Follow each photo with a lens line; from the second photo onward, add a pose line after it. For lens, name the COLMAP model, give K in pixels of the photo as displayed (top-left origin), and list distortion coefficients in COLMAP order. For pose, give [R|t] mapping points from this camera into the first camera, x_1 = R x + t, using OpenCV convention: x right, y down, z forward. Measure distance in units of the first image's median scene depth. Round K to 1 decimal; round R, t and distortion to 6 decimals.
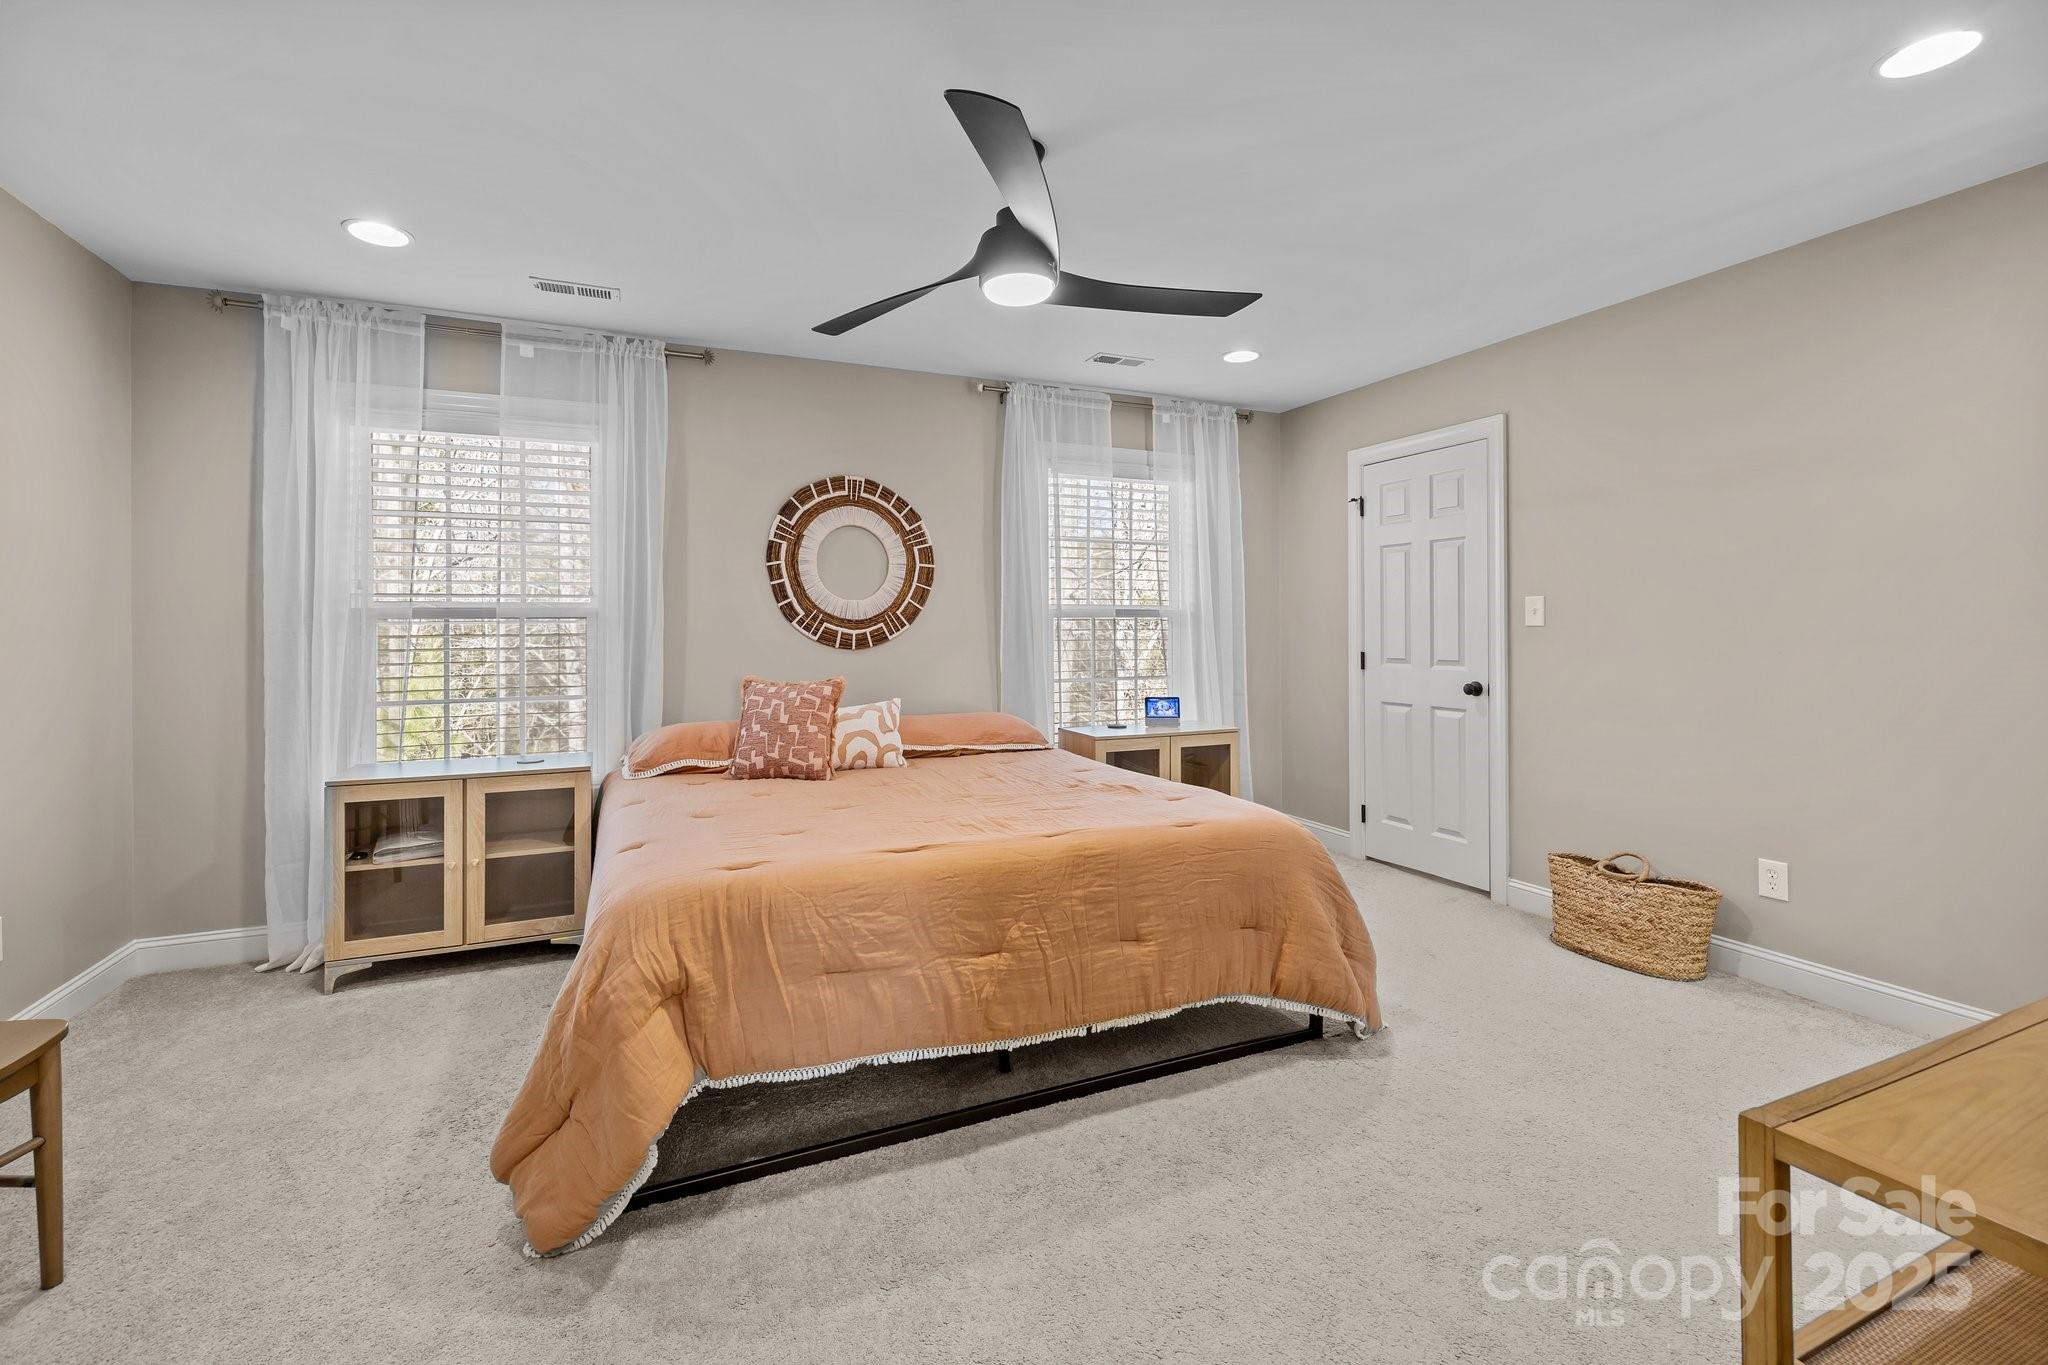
lens RADIAL K [[865.2, 0, 984.1], [0, 865.2, 617.5], [0, 0, 1]] dist [-0.000598, -0.000552]
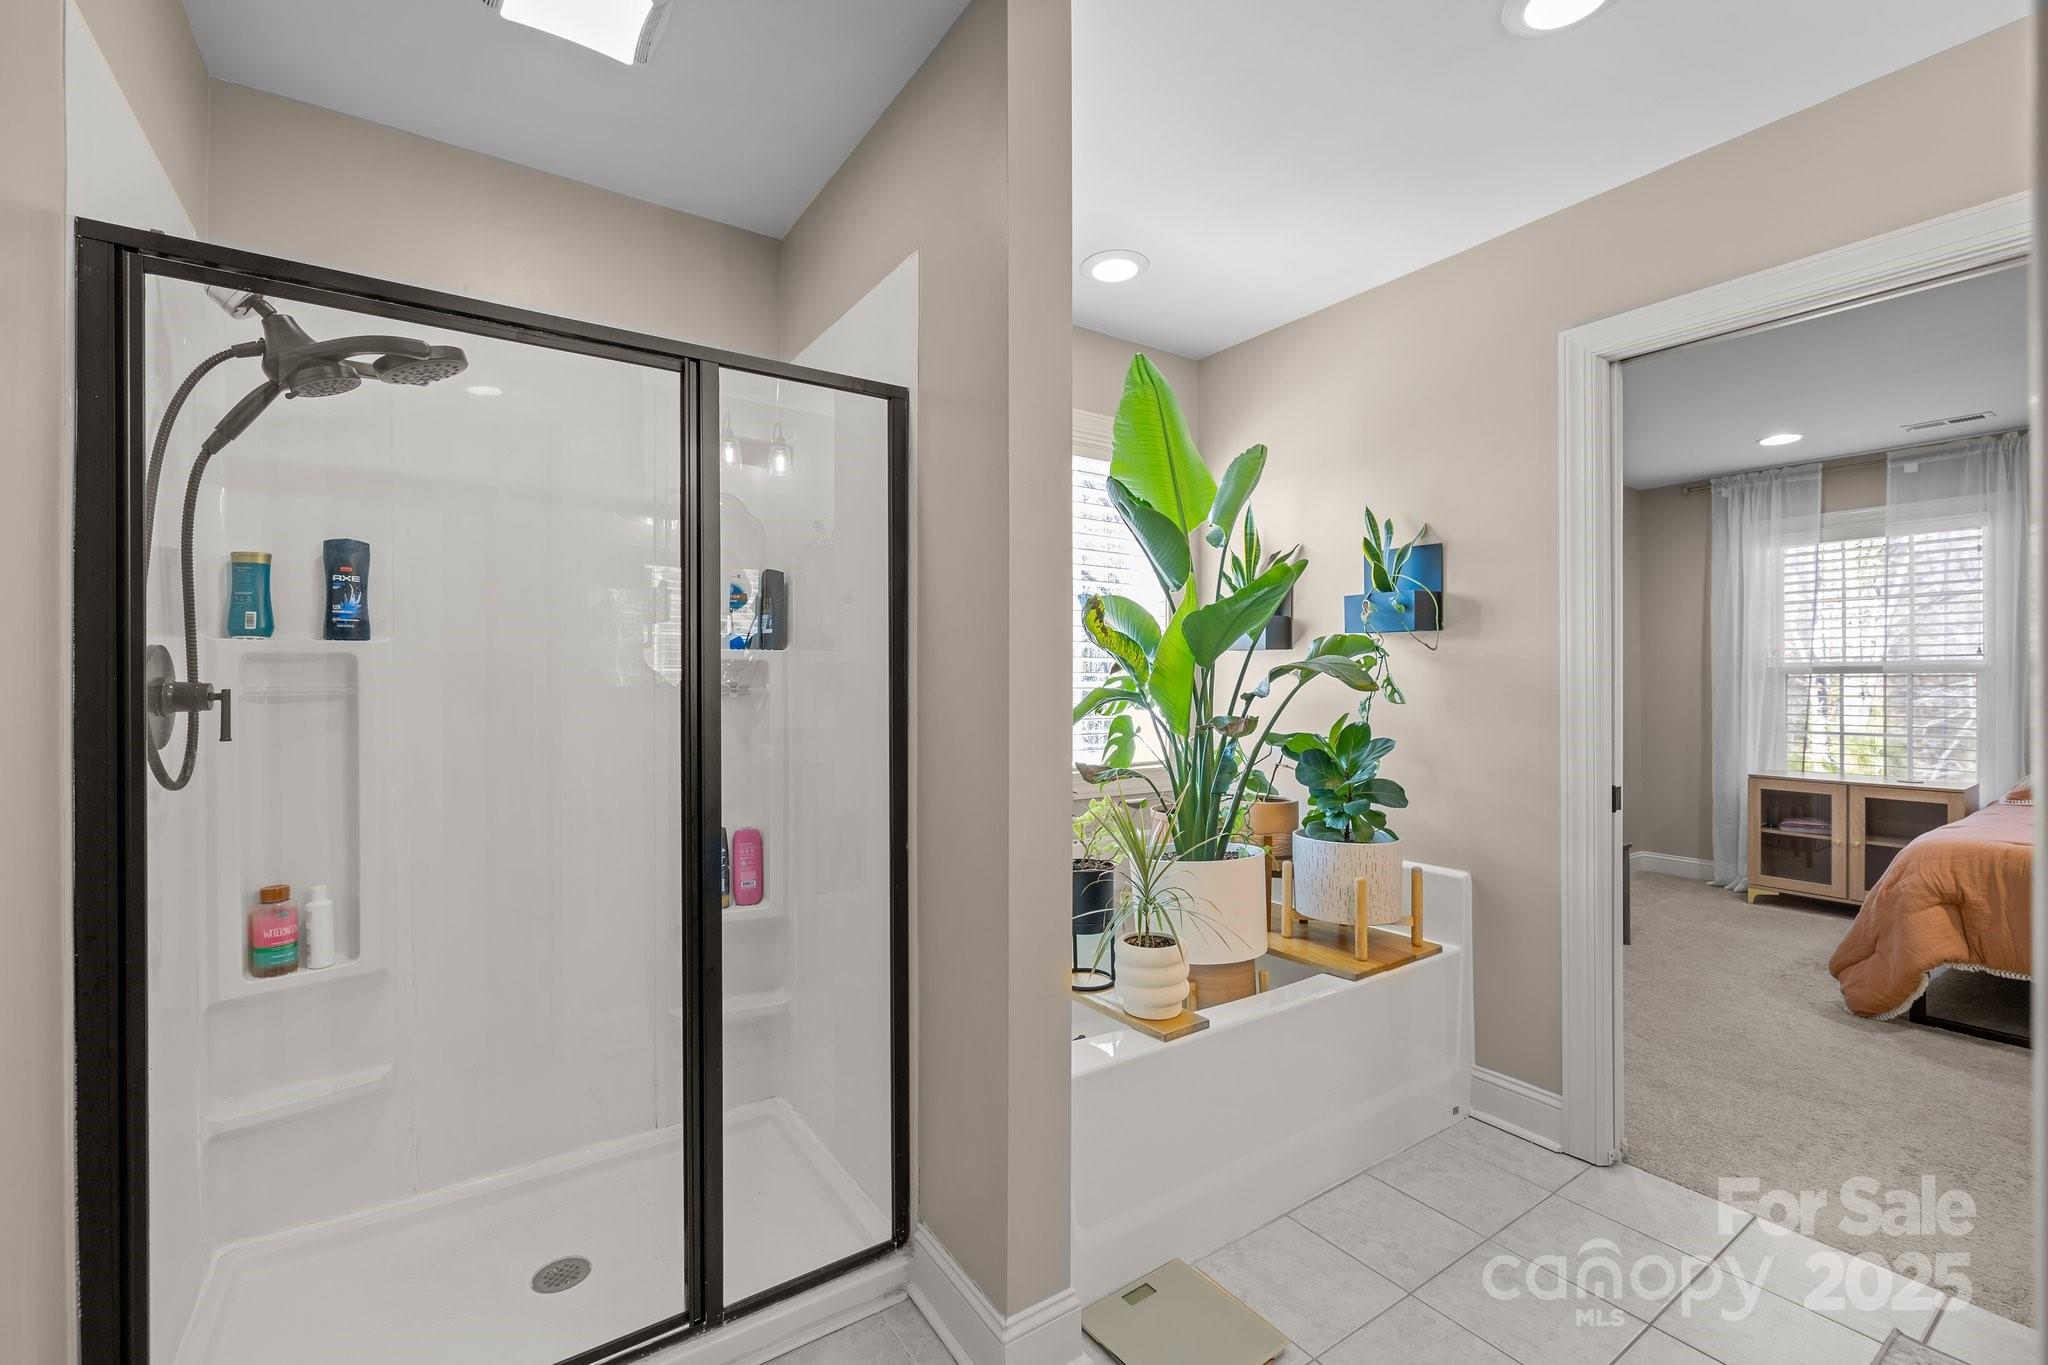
lens RADIAL K [[865.2, 0, 1020.3], [0, 865.2, 681.0], [0, 0, 1]] dist [-0.000598, -0.000552]
pose [[0.198843, 0.007633, -0.980002, 0.537020], [0.007049, 0.999933, 0.009218, -0.010780], [0.980006, -0.008741, 0.198776, -0.639304]]
